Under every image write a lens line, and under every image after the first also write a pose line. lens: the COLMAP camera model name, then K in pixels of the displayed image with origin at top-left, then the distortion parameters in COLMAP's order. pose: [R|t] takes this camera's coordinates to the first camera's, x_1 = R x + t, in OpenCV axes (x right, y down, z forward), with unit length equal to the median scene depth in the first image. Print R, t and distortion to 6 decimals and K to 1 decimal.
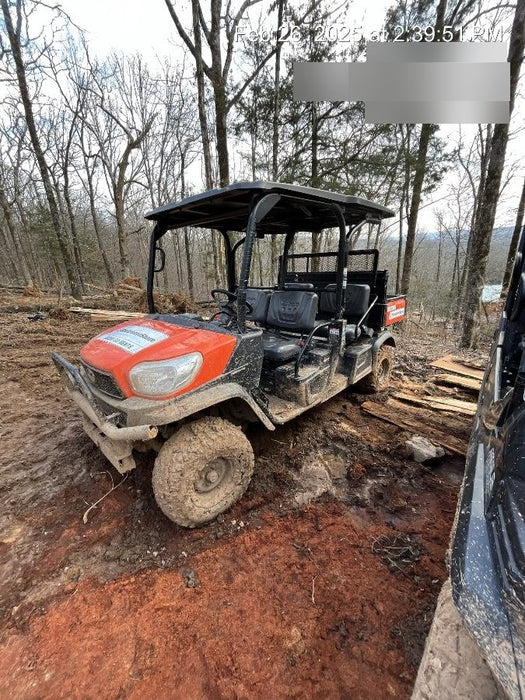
lens RADIAL K [[289.9, 0, 261.1], [0, 289.9, 345.9], [0, 0, 1]] dist [0.000944, 0.000046]
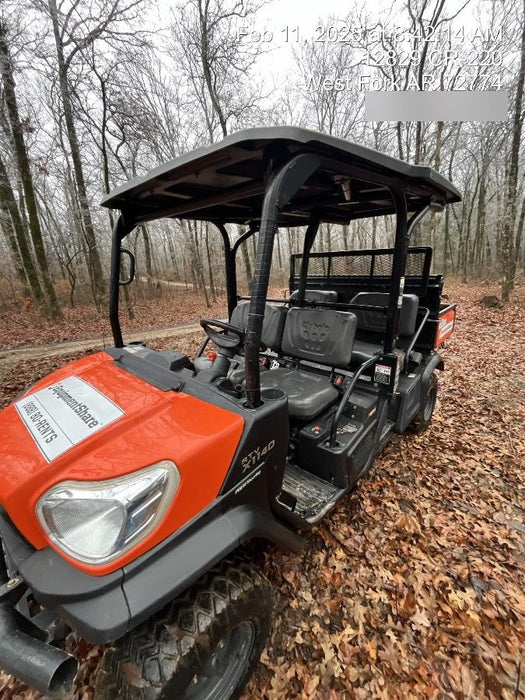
lens RADIAL K [[279.2, 0, 263.8], [0, 279.2, 347.7], [0, 0, 1]] dist [-0.000066, 0.000006]
pose [[0.999879, -0.015448, 0.002066, -0.030644], [0.015353, 0.999093, 0.039711, -0.129026], [-0.002677, -0.039674, 0.999209, 0.330123]]
